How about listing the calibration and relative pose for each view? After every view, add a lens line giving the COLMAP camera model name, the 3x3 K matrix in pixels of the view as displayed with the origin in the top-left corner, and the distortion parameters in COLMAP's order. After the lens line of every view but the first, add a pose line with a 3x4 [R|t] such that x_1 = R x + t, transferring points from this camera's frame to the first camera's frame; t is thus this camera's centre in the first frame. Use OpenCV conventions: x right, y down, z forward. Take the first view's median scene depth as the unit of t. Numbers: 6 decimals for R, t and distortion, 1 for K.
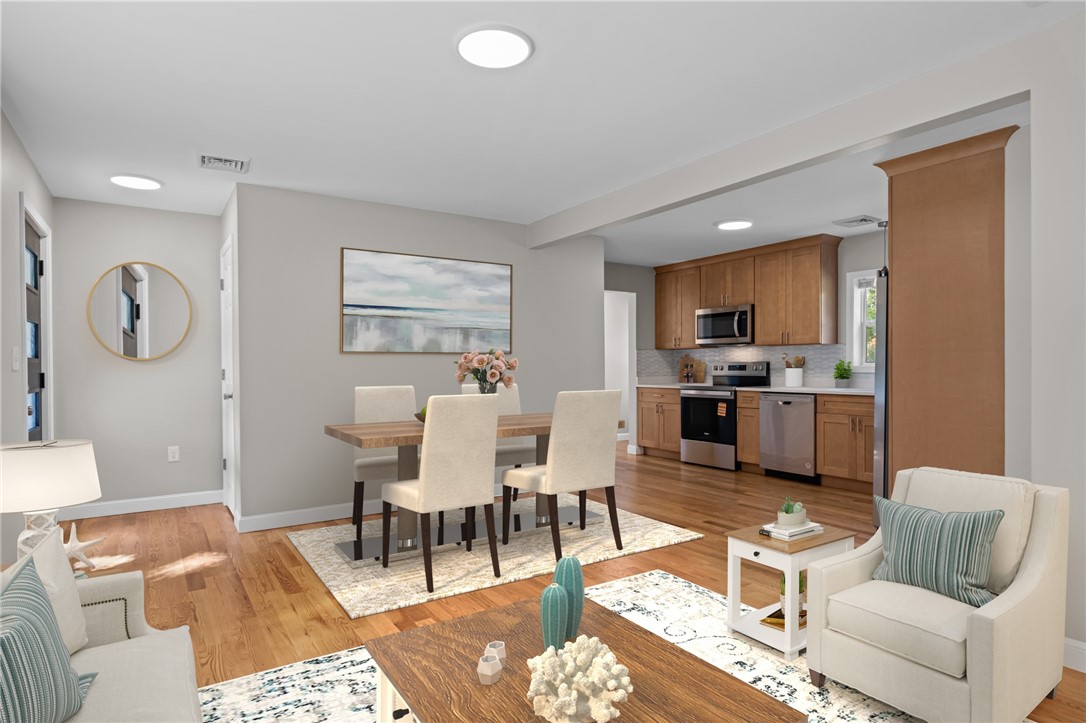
lens RADIAL K [[614.6, 0, 541.8], [0, 614.6, 365.5], [0, 0, 1]] dist [0.002735, 0.001861]
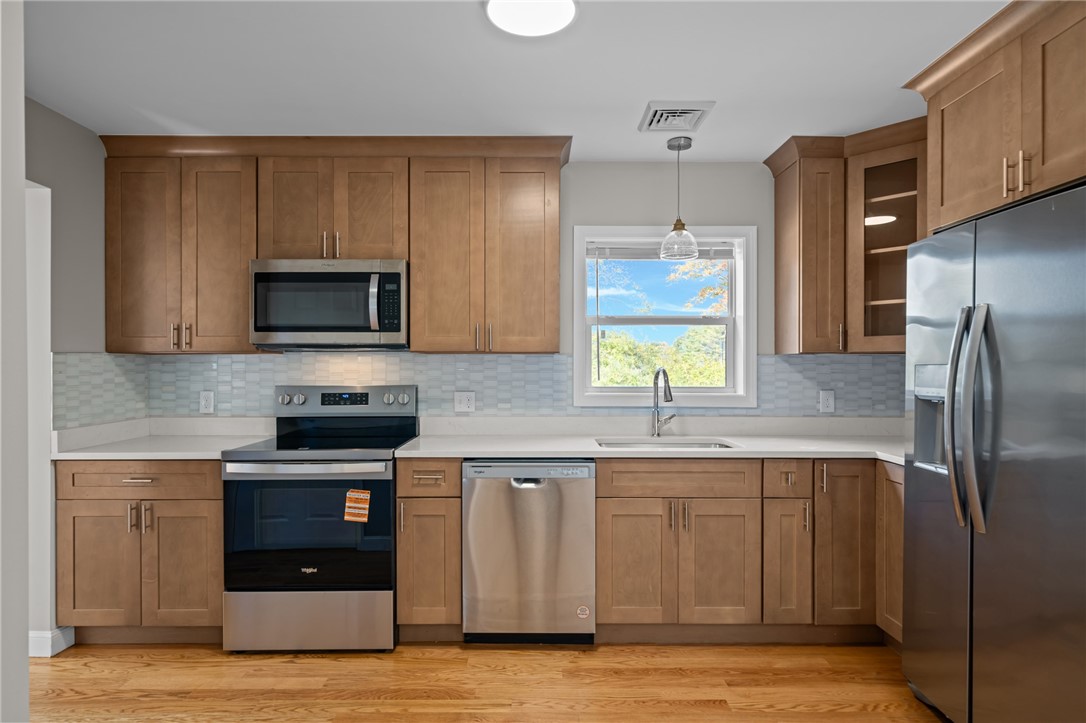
lens RADIAL K [[614.6, 0, 538.7], [0, 614.6, 365.2], [0, 0, 1]] dist [0.002735, 0.001861]
pose [[0.550919, 0.007937, 0.834521, 0.016766], [-0.004858, 0.999968, -0.006303, -0.020062], [-0.834544, -0.000582, 0.550941, 0.658829]]
